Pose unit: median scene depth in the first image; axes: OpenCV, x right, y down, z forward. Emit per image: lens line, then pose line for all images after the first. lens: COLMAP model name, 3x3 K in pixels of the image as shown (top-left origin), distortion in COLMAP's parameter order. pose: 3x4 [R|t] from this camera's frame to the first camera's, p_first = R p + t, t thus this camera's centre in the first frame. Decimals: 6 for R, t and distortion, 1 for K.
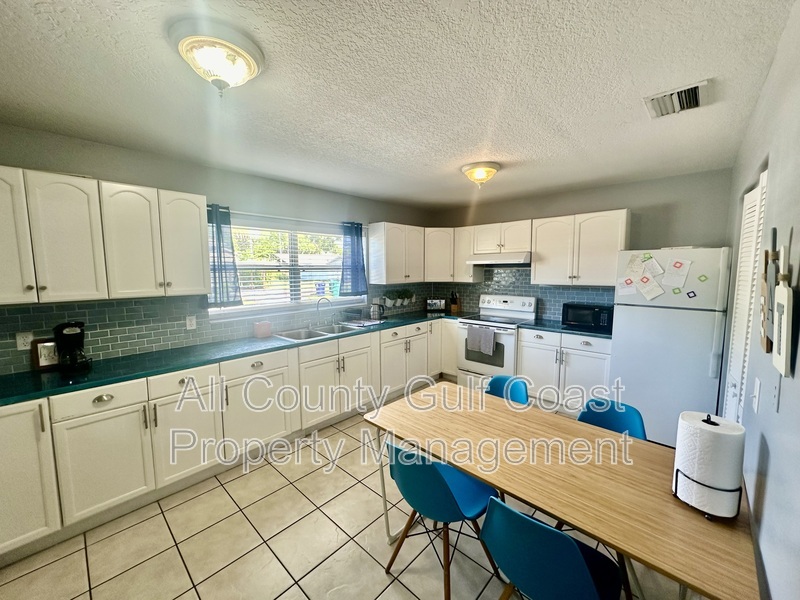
lens RADIAL K [[320.9, 0, 399.9], [0, 320.9, 297.5], [0, 0, 1]] dist [-0.000382, -0.000119]
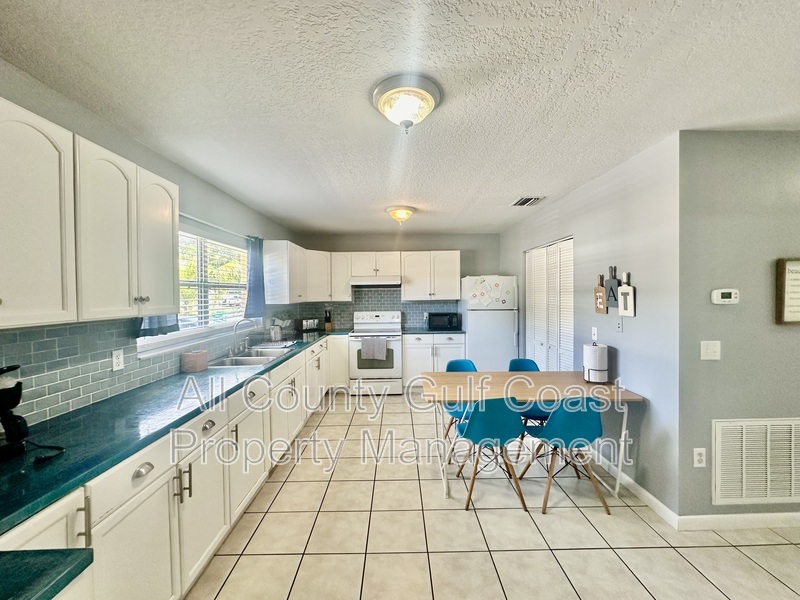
lens RADIAL K [[320.9, 0, 398.3], [0, 320.9, 300.0], [0, 0, 1]] dist [-0.000382, -0.000119]
pose [[0.726285, -0.016646, 0.687193, -0.504999], [0.070088, 0.996290, -0.049942, 0.020246], [-0.683812, 0.084436, 0.724757, 0.074606]]
